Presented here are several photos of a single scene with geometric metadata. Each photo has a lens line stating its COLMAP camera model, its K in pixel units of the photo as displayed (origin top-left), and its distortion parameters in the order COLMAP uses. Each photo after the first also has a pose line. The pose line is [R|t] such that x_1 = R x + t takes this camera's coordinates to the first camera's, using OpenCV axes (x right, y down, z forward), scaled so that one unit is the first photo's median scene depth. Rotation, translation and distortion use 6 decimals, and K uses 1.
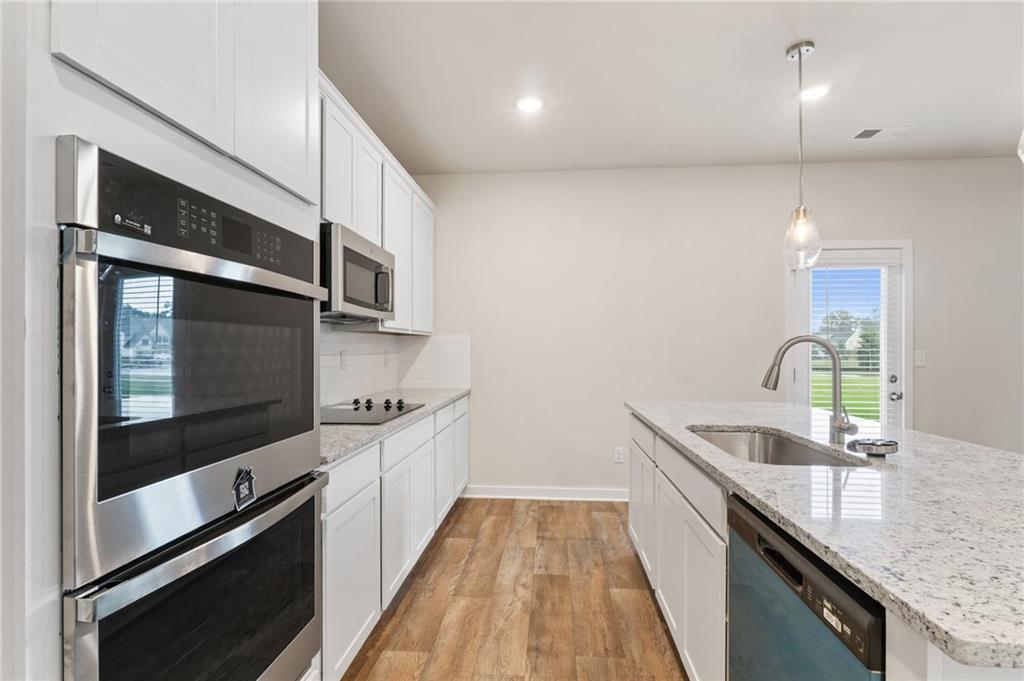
lens RADIAL K [[484.2, 0, 506.8], [0, 484.2, 342.9], [0, 0, 1]] dist [-0.006268, -0.001280]
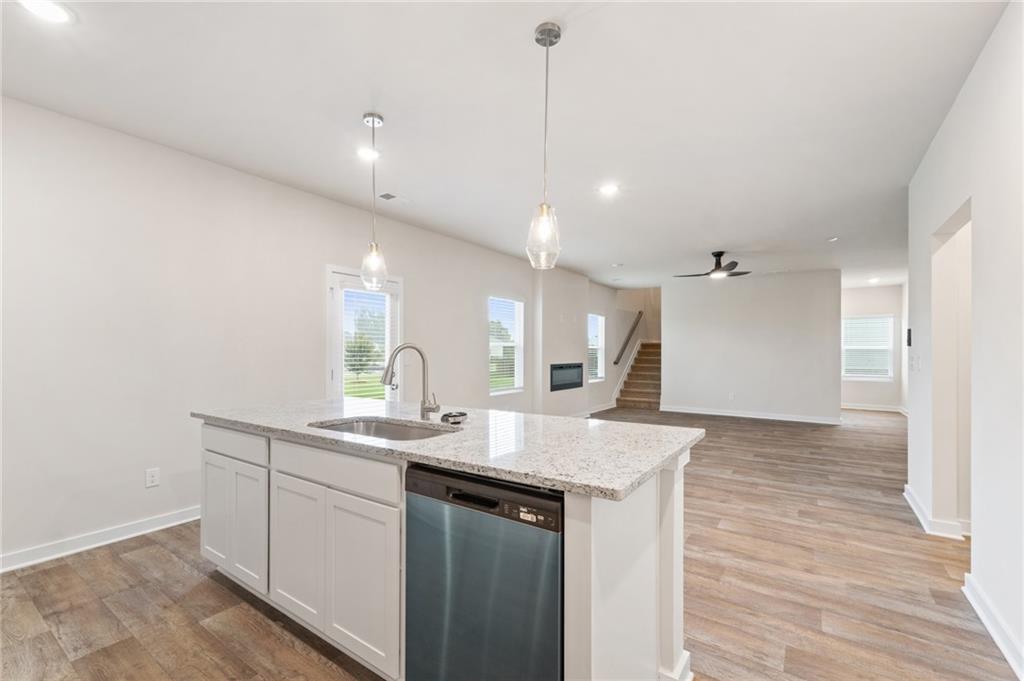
lens RADIAL K [[434.4, 0, 515.5], [0, 434.4, 350.9], [0, 0, 1]] dist [0.004962, -0.001956]
pose [[0.484895, 0.002968, 0.874567, -0.202559], [-0.008769, 0.999960, 0.001469, 0.001065], [-0.874529, -0.008382, 0.484902, 0.099656]]
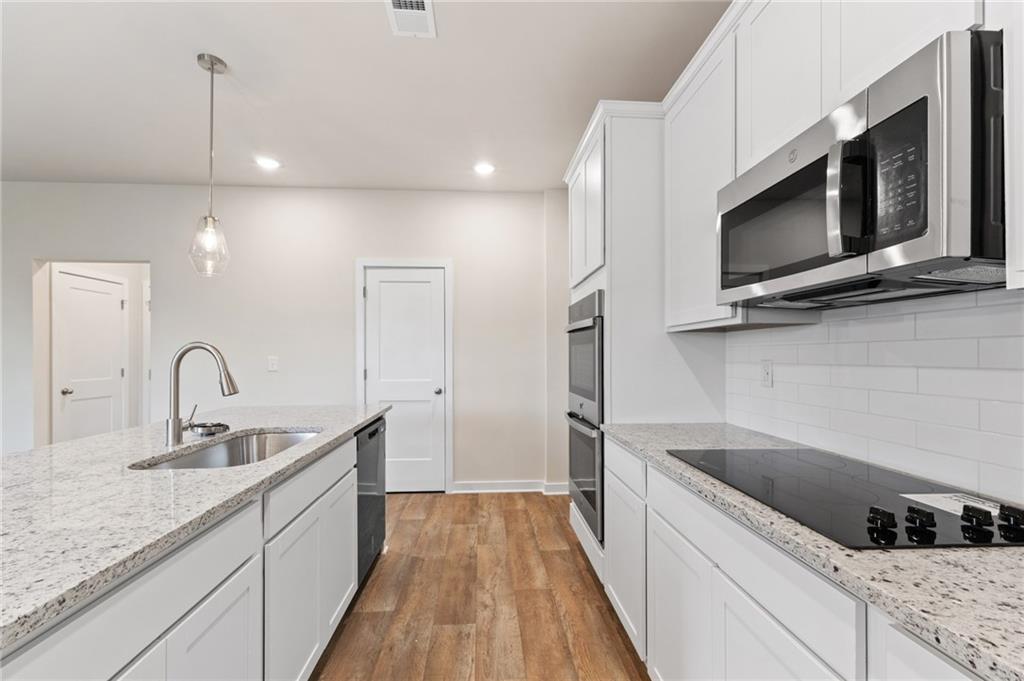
lens RADIAL K [[434.4, 0, 511.7], [0, 434.4, 351.6], [0, 0, 1]] dist [0.004962, -0.001956]
pose [[-0.986204, 0.000440, -0.165531, 0.122723], [0.003411, 0.999838, -0.017664, 0.023159], [0.165497, -0.017985, -0.986046, 1.821671]]
